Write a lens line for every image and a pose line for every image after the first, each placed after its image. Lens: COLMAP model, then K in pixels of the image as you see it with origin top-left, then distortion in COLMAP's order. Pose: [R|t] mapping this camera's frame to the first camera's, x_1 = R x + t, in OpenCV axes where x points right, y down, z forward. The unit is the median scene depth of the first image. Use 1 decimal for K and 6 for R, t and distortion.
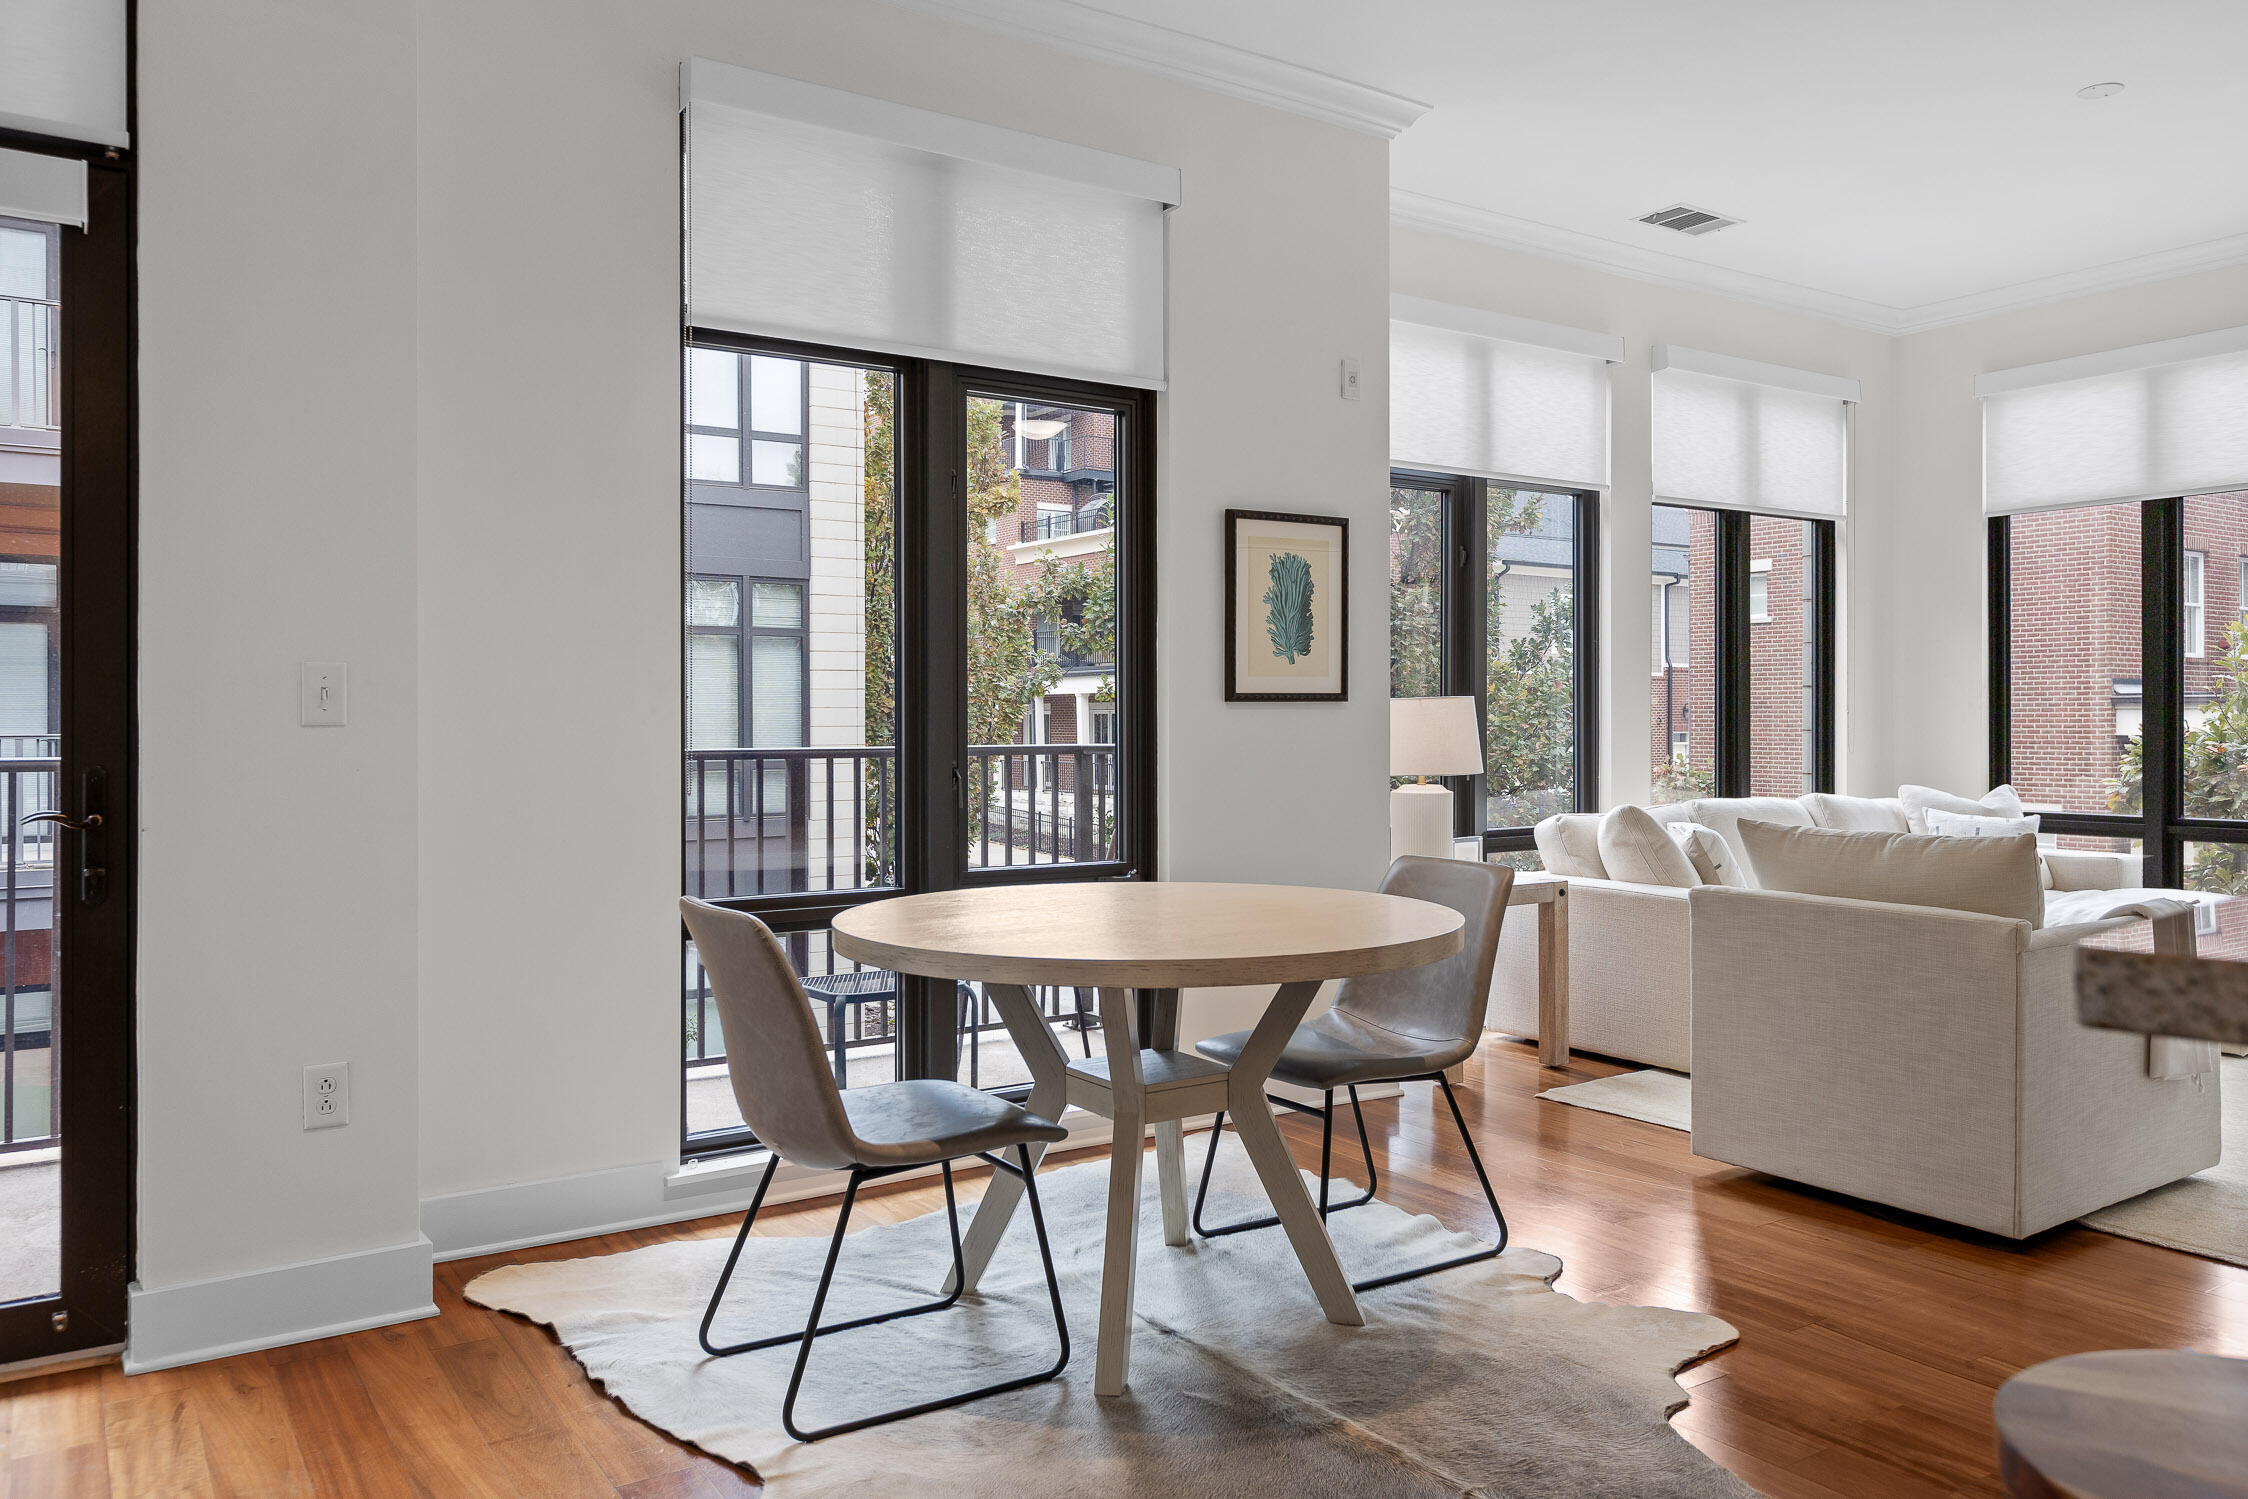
lens RADIAL K [[1607.9, 0, 1120.3], [0, 1607.9, 721.1], [0, 0, 1]] dist [0.009476, -0.002013]
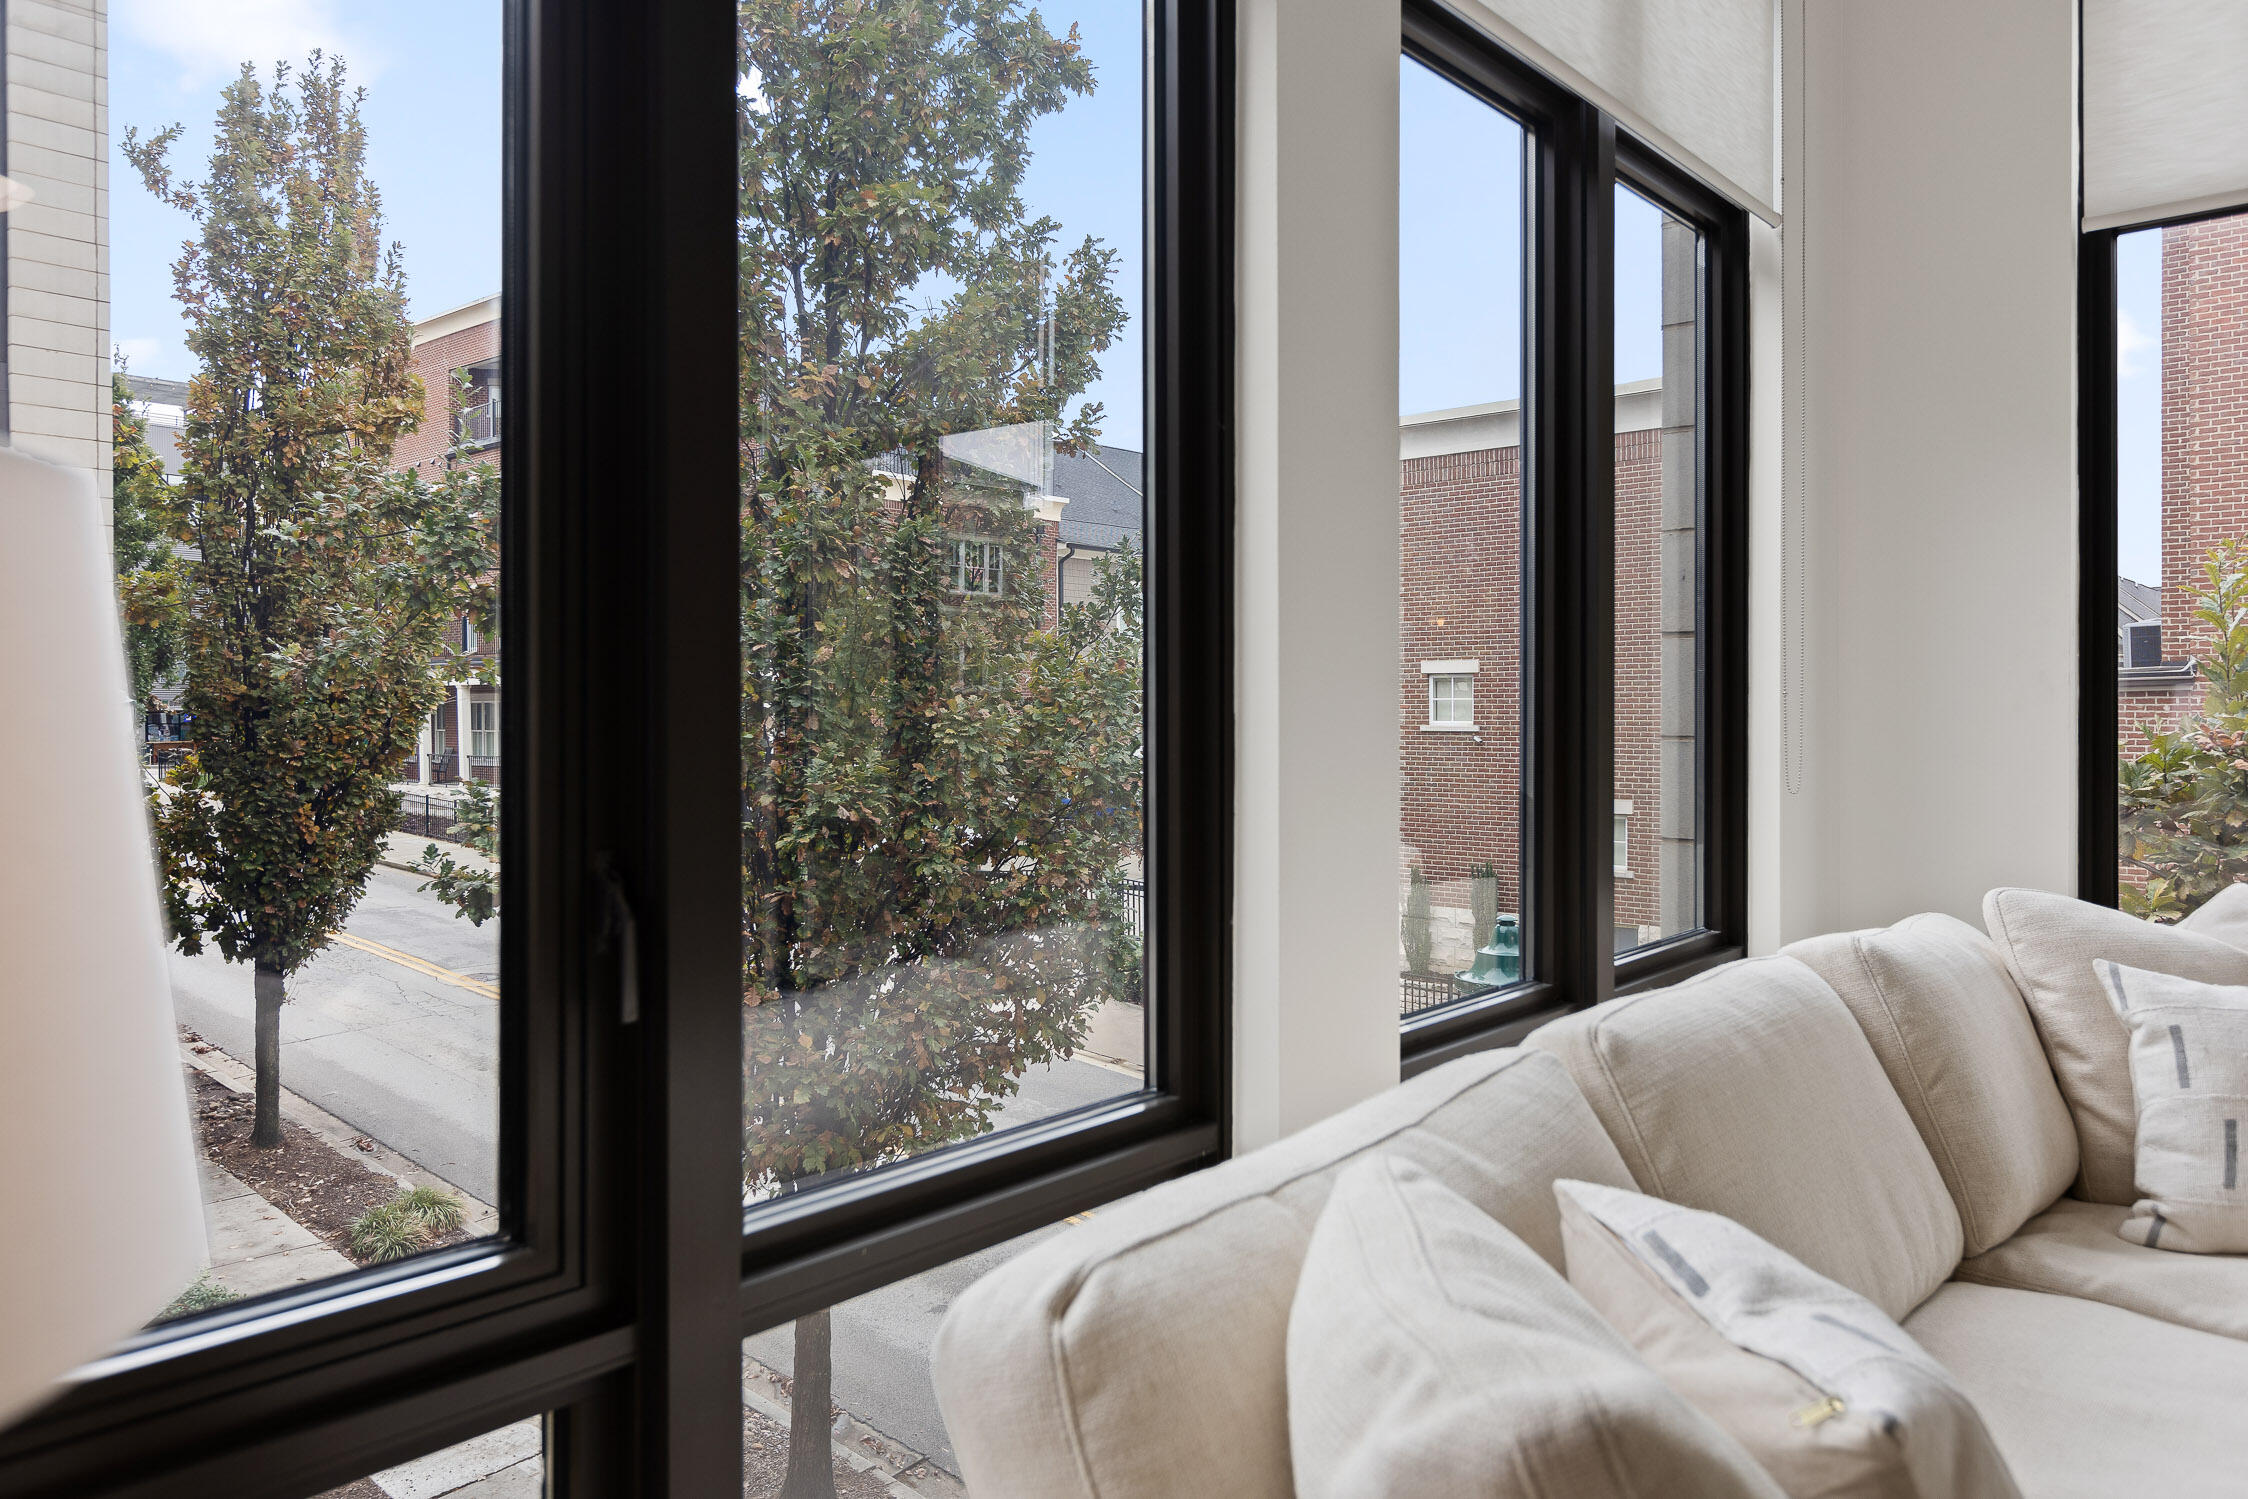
lens RADIAL K [[1539.9, 0, 1138.6], [0, 1539.9, 715.4], [0, 0, 1]] dist [0.000212, 0.000799]
pose [[0.963505, -0.000303, 0.267688, 0.285908], [-0.000119, 0.999999, 0.001562, -0.001569], [-0.267689, -0.001536, 0.963504, 1.014927]]
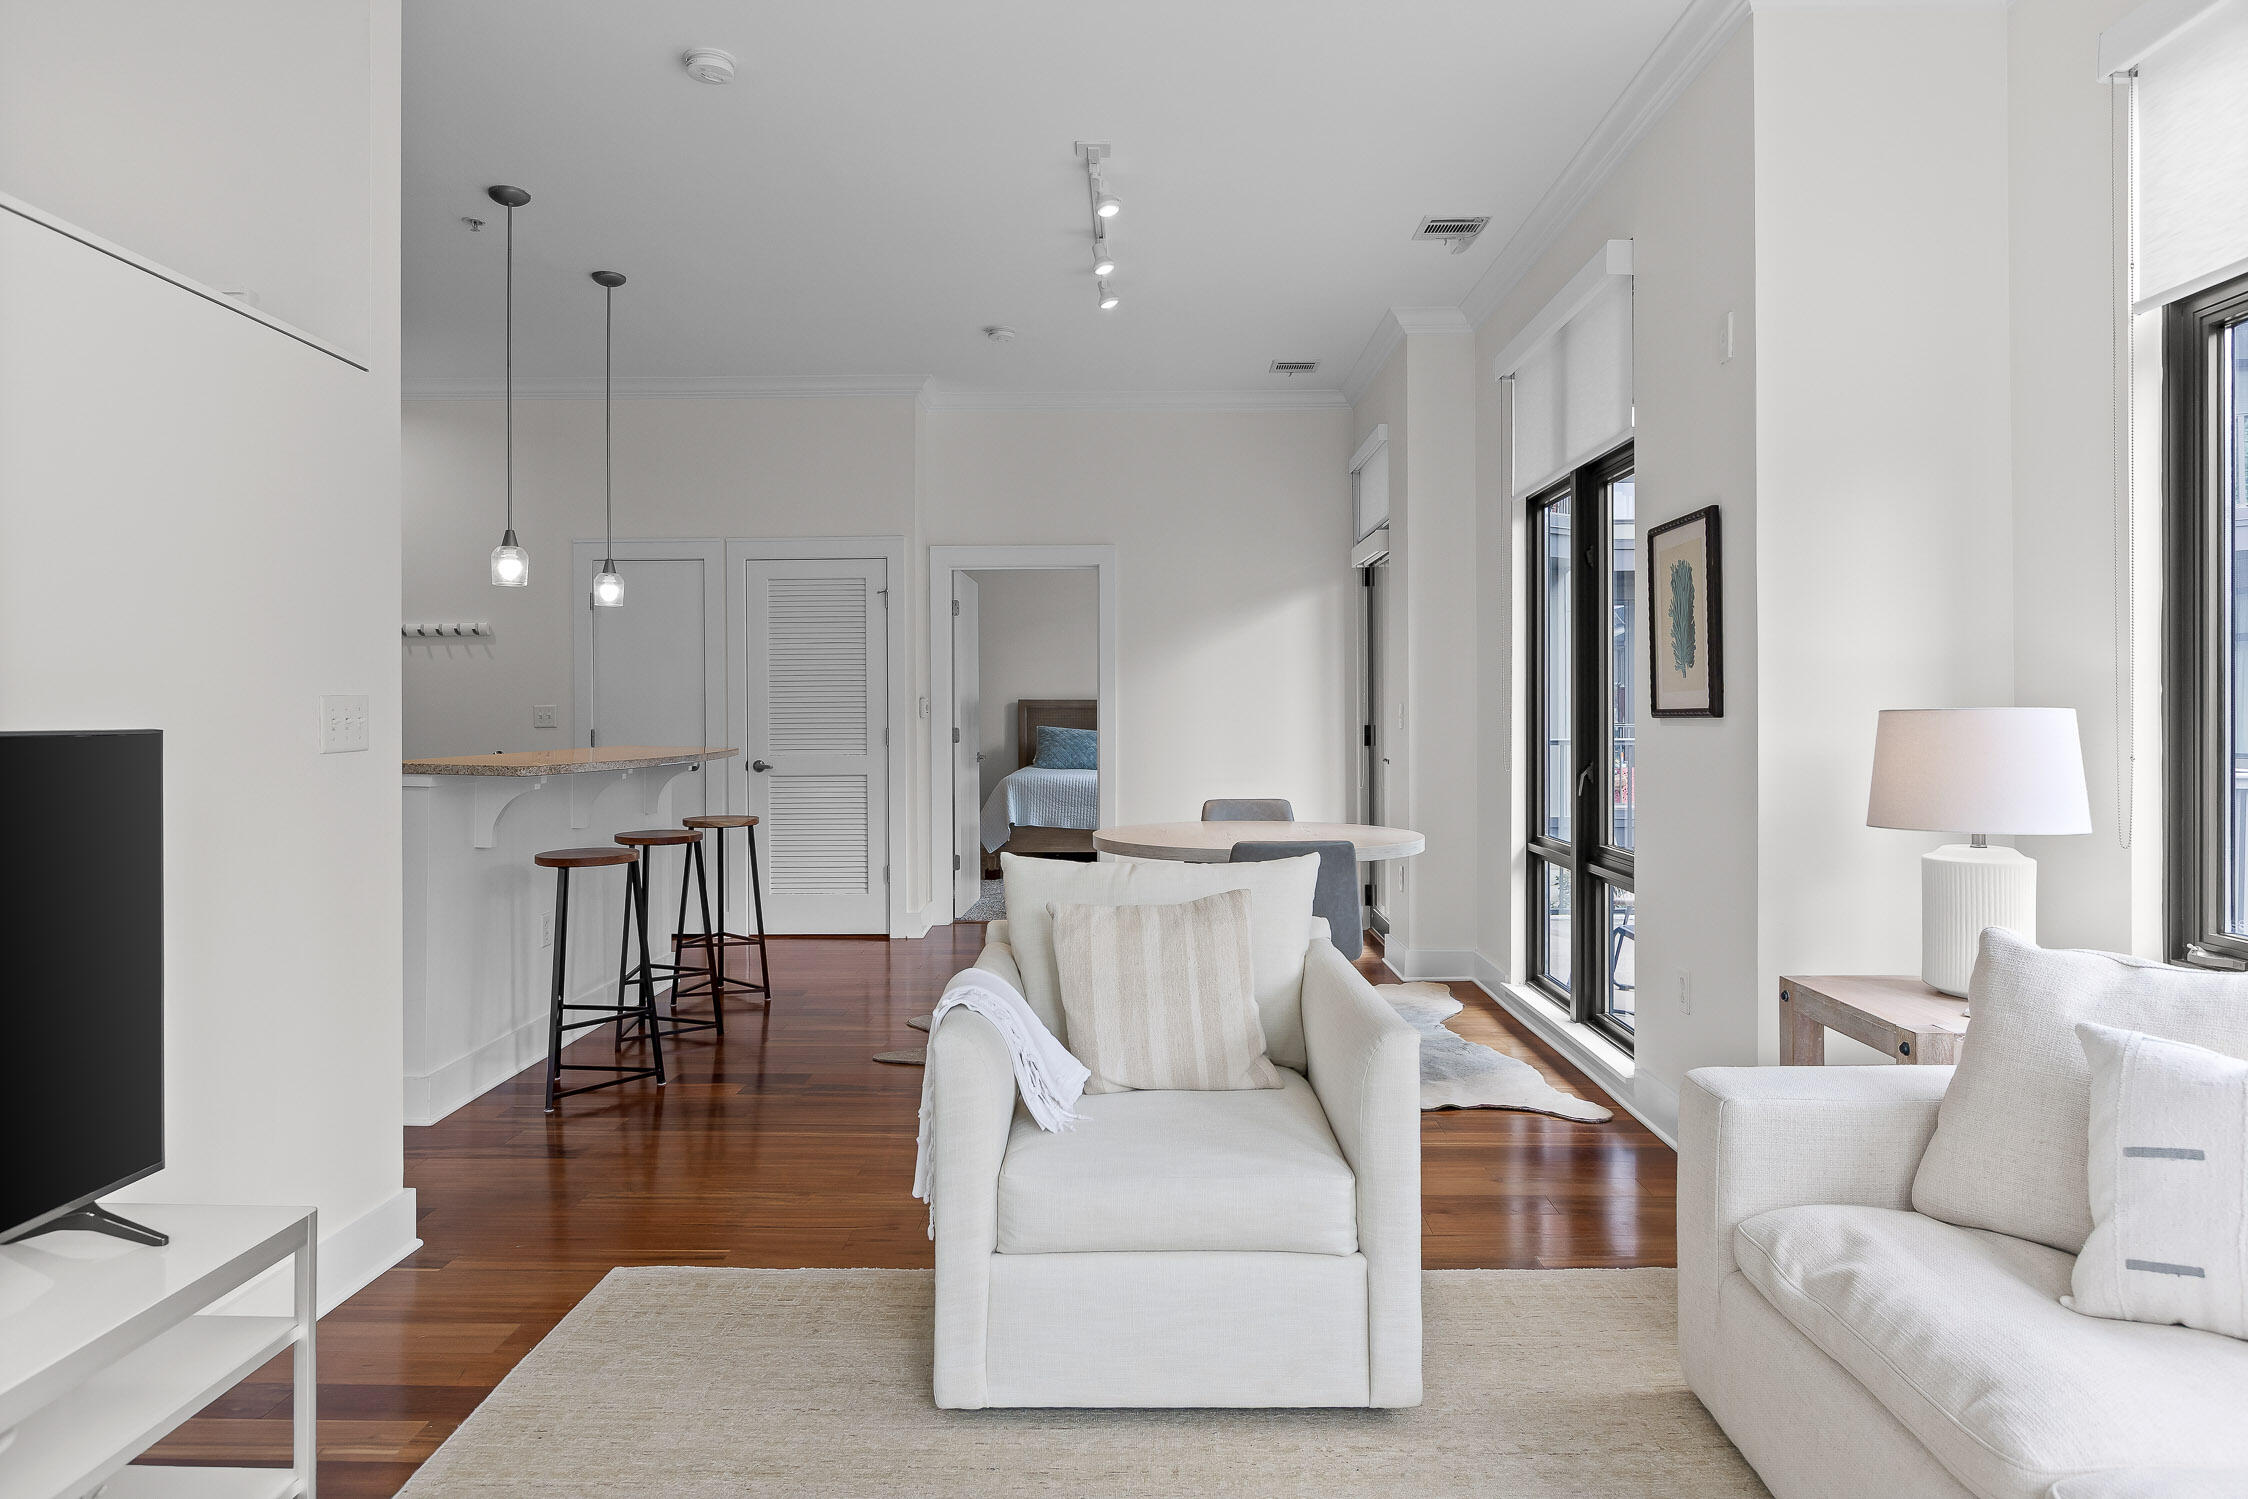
lens RADIAL K [[1360.8, 0, 1116.8], [0, 1360.8, 707.6], [0, 0, 1]] dist [-0.002179, -0.001332]
pose [[-0.574610, -0.000136, -0.818427, 0.921715], [0.001872, 0.999997, -0.001481, -0.017205], [0.818425, -0.002383, -0.574608, 1.158806]]
